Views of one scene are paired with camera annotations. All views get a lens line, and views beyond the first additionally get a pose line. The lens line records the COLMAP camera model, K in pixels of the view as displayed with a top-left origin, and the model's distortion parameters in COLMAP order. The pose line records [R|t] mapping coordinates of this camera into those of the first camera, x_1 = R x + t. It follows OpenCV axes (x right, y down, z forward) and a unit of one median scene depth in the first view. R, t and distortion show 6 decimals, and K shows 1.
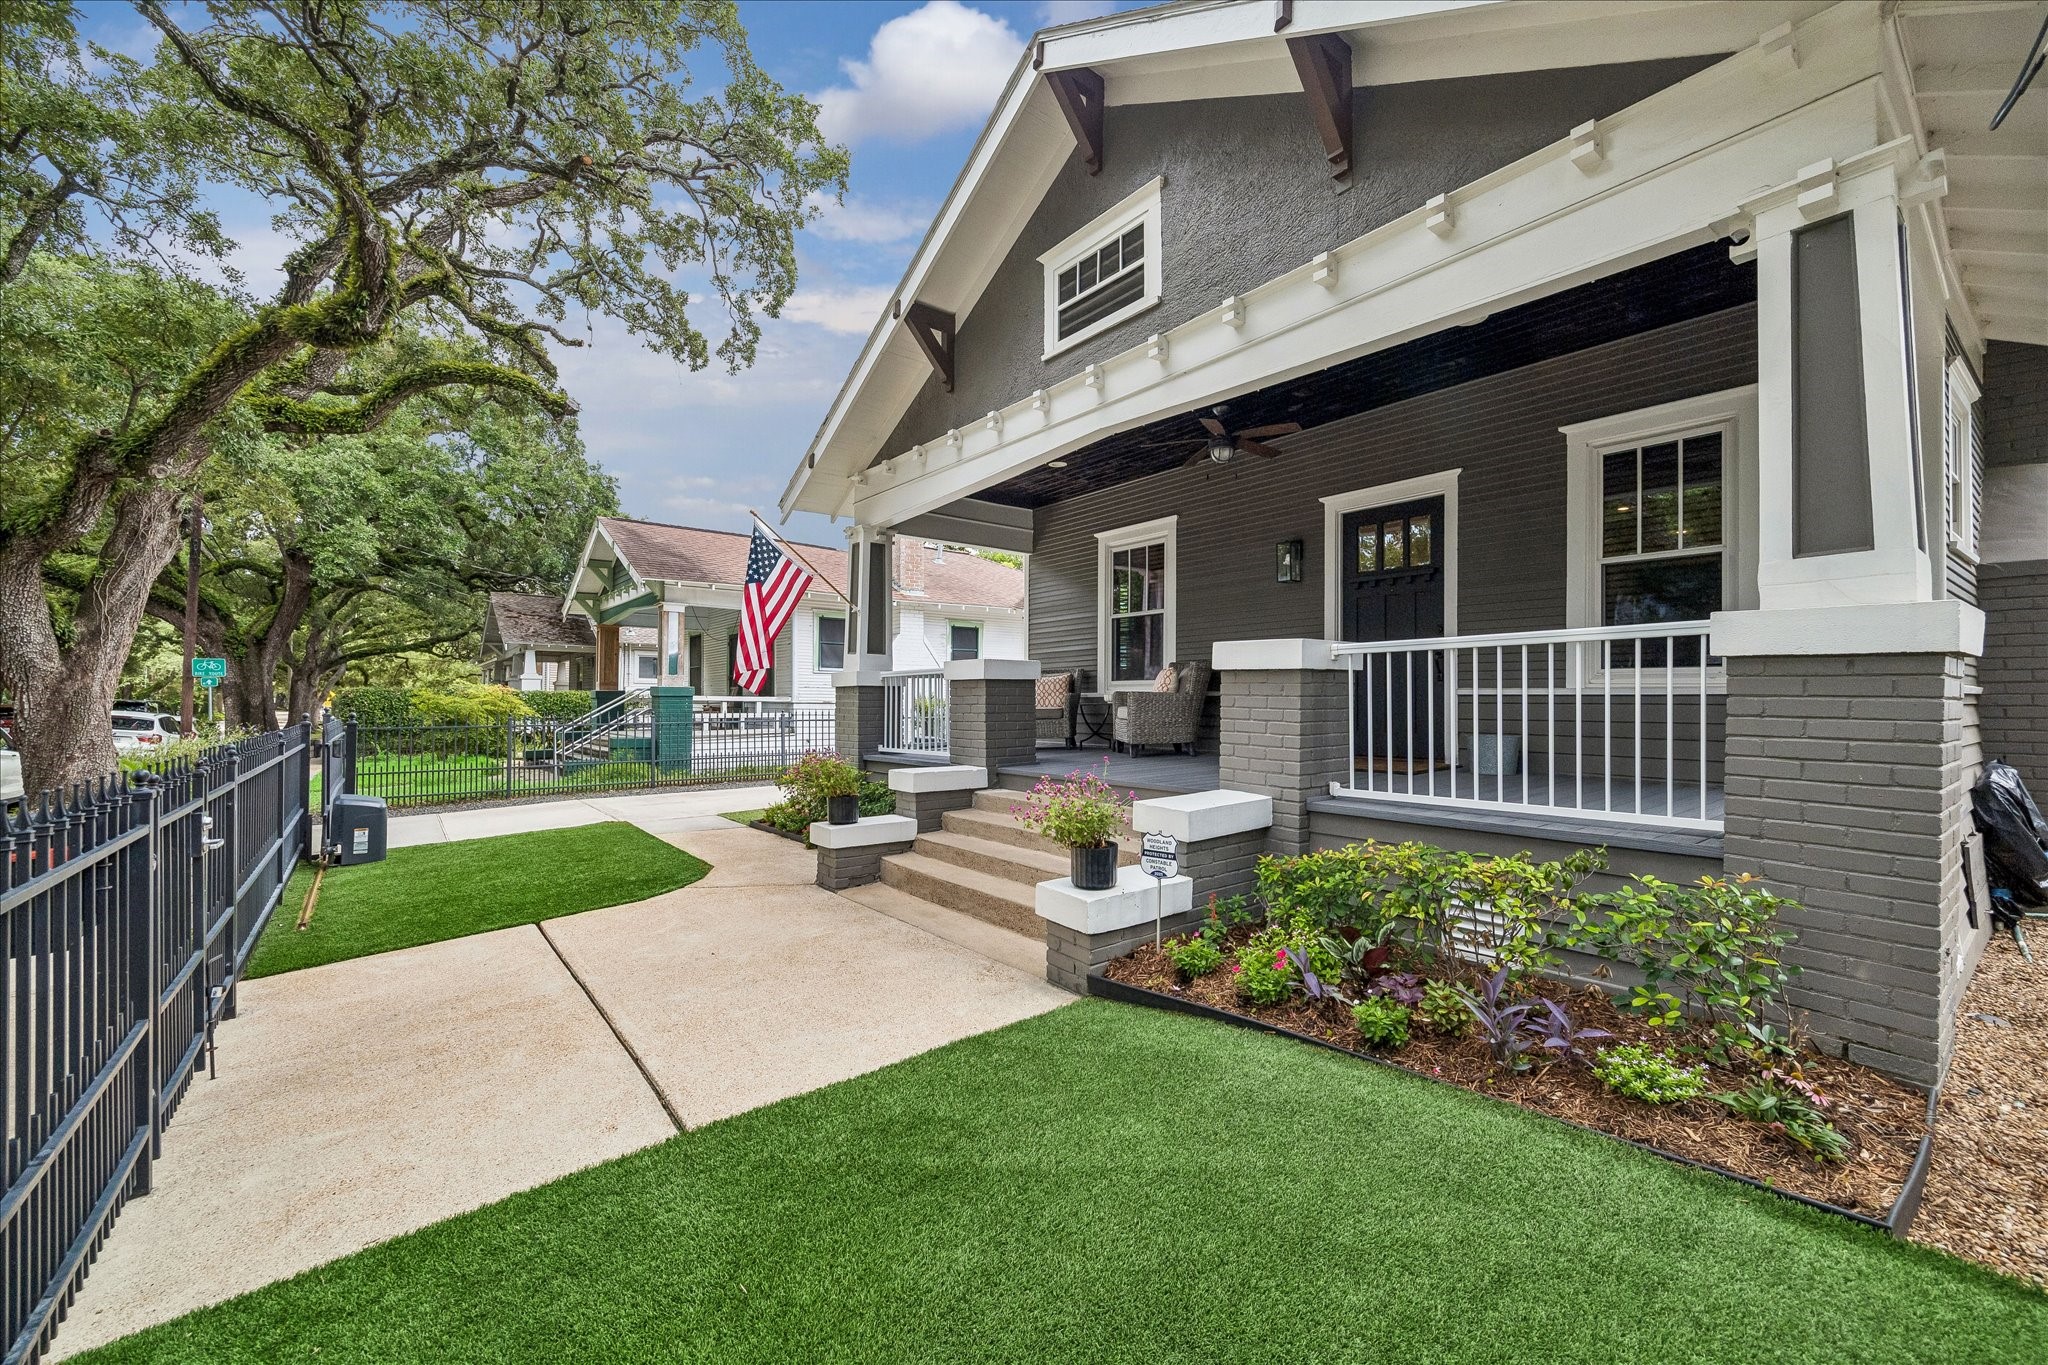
lens RADIAL K [[817.7, 0, 1017.4], [0, 817.7, 698.1], [0, 0, 1]] dist [0.003923, 0.000097]
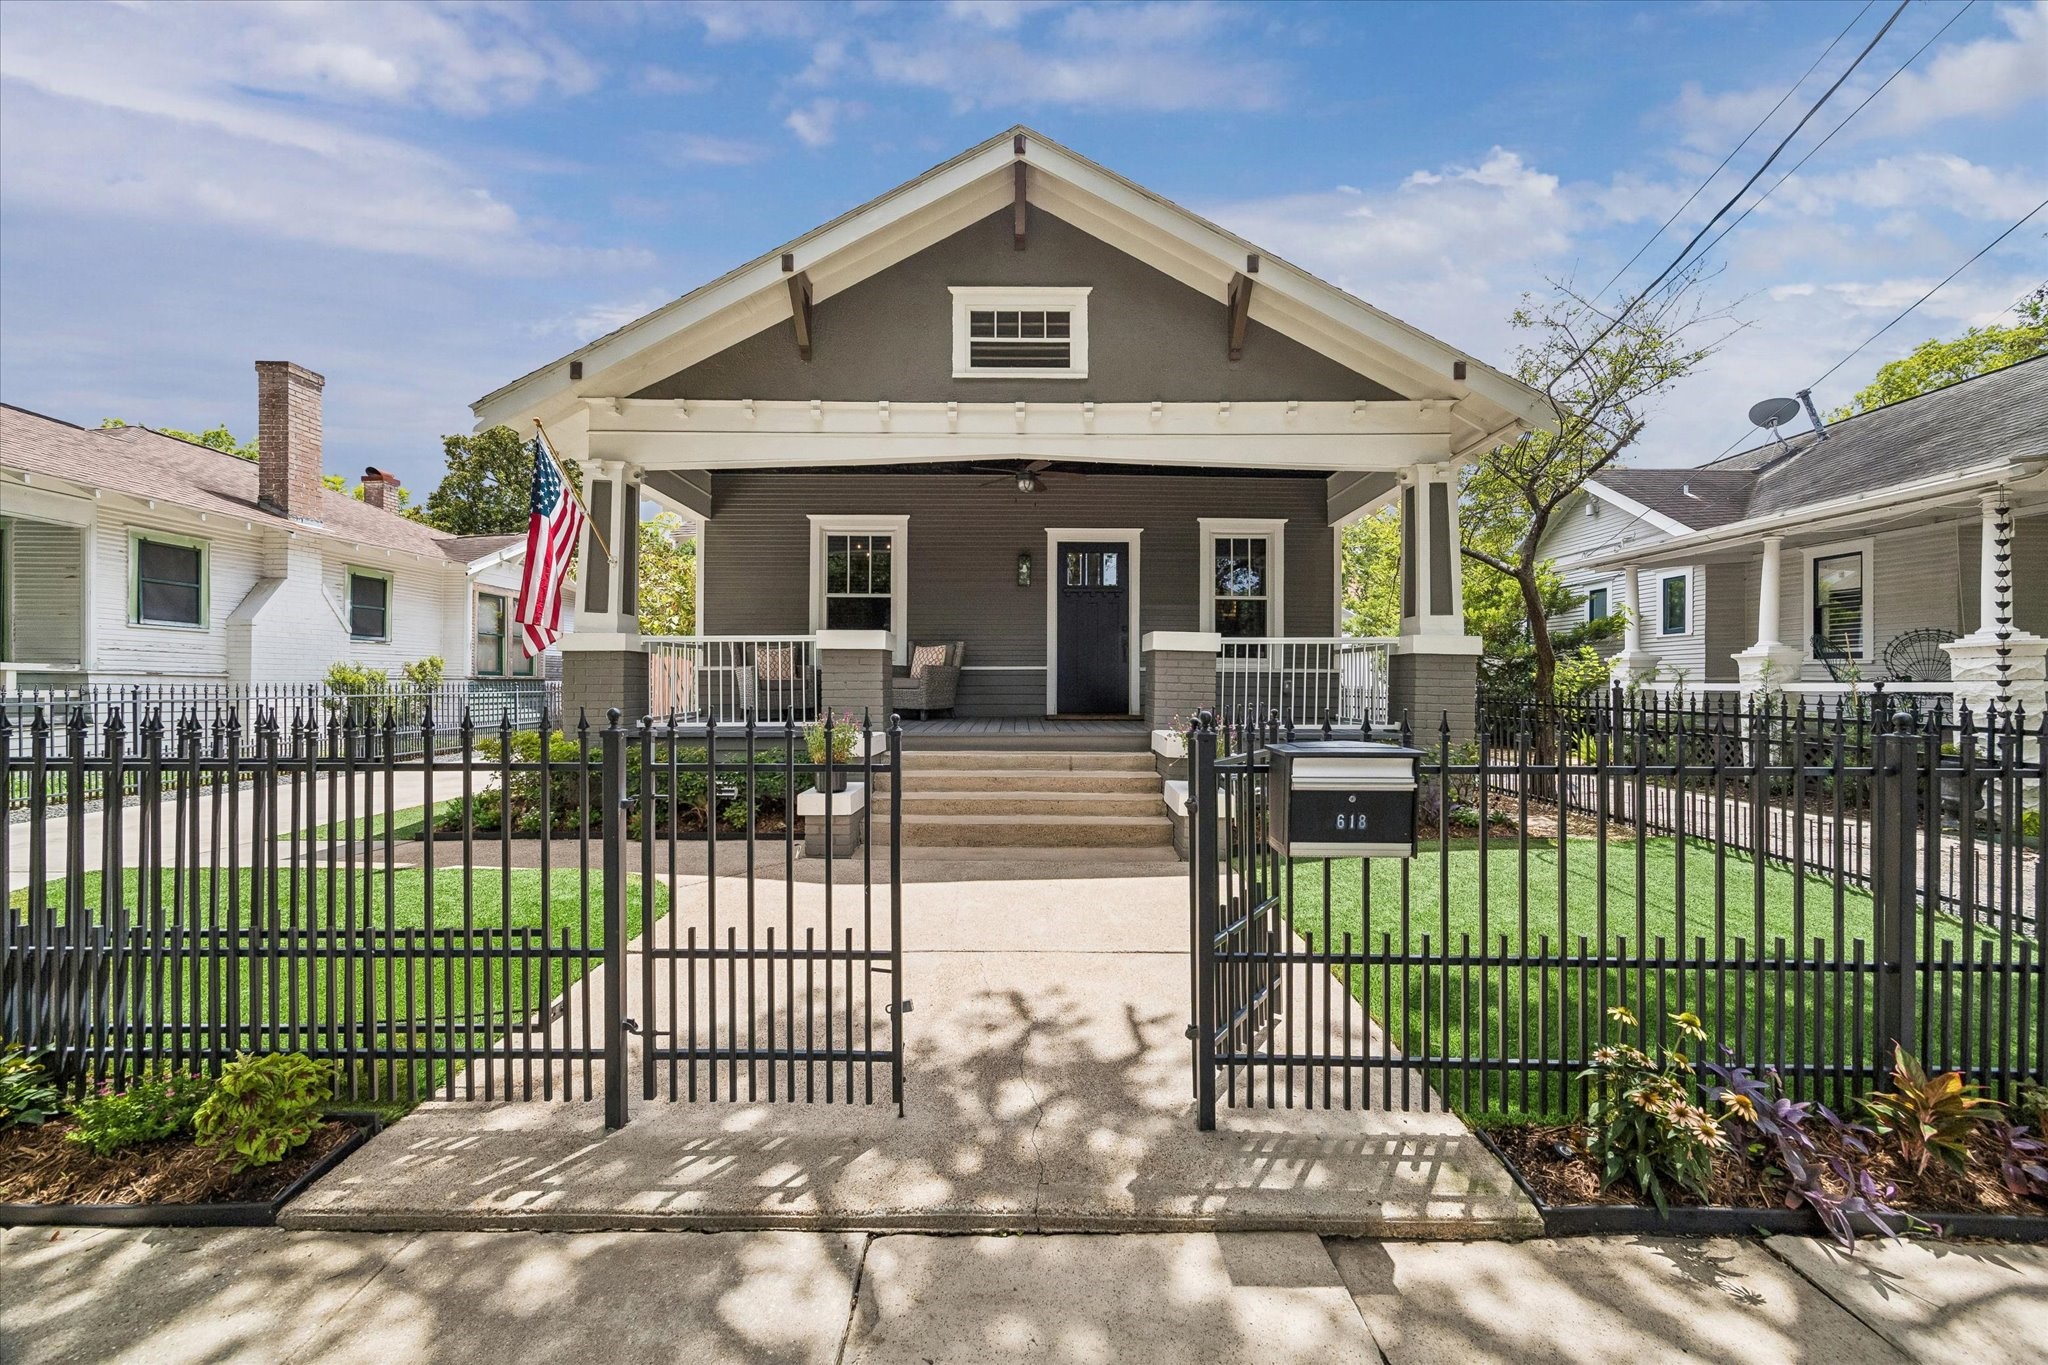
lens RADIAL K [[811.8, 0, 1018.9], [0, 811.8, 684.5], [0, 0, 1]] dist [-0.001852, -0.000102]
pose [[0.619388, 0.006573, 0.785058, -0.851250], [-0.007704, 0.999968, -0.002294, 0.025542], [-0.785047, -0.004628, 0.619418, 0.224882]]
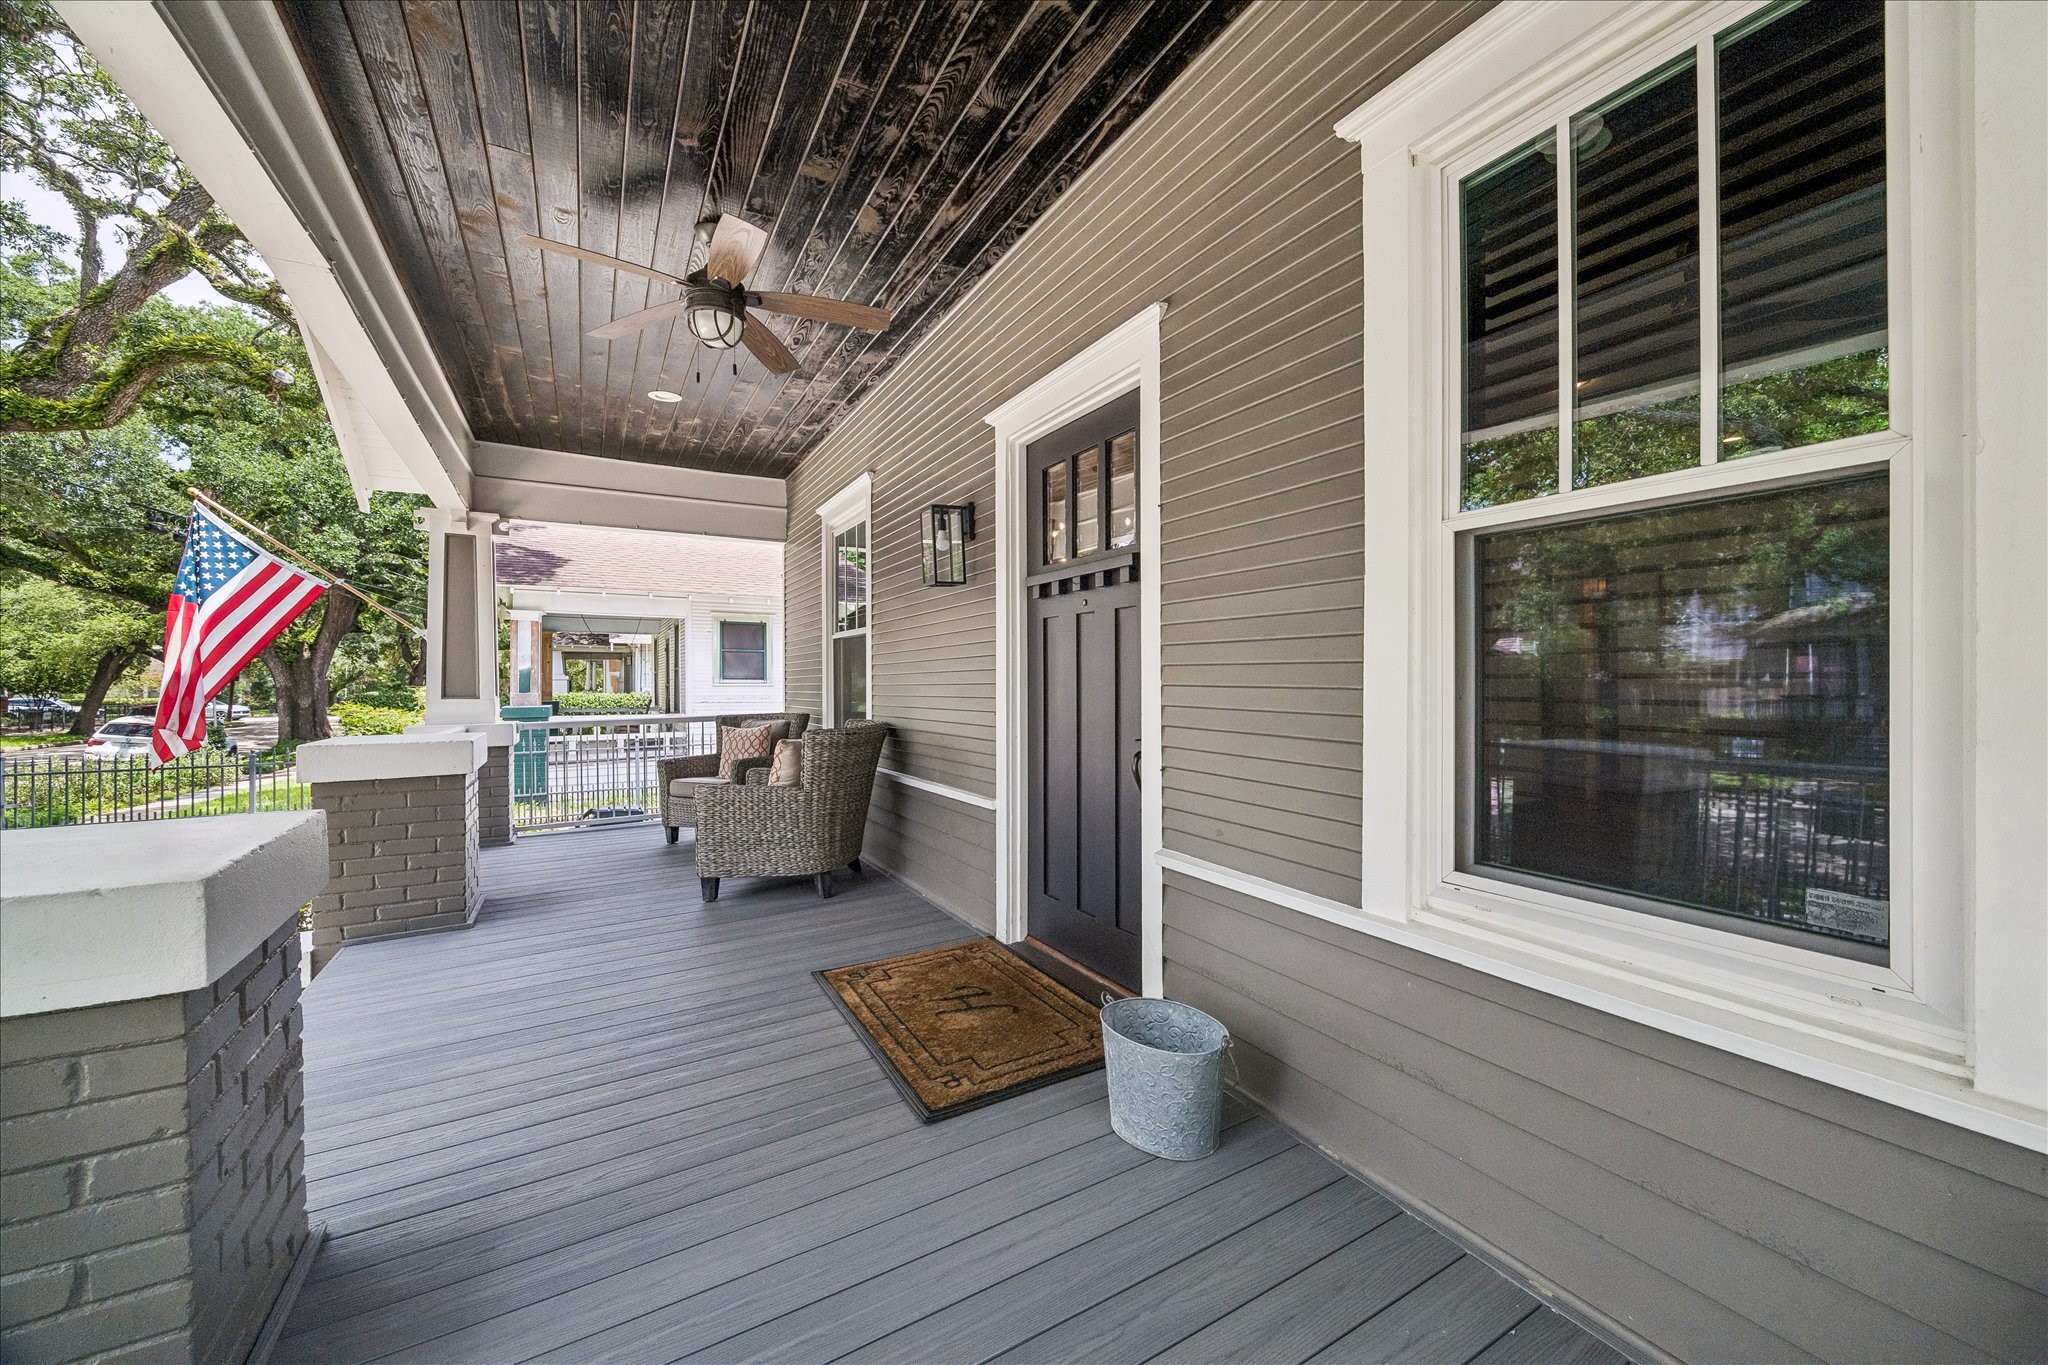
lens RADIAL K [[772.2, 0, 1032.0], [0, 772.2, 680.4], [0, 0, 1]] dist [-0.002873, -0.000259]
pose [[0.989872, -0.005714, -0.141850, 0.547866], [0.006405, 0.999970, 0.004416, -0.100449], [0.141820, -0.005280, 0.989878, 0.632215]]
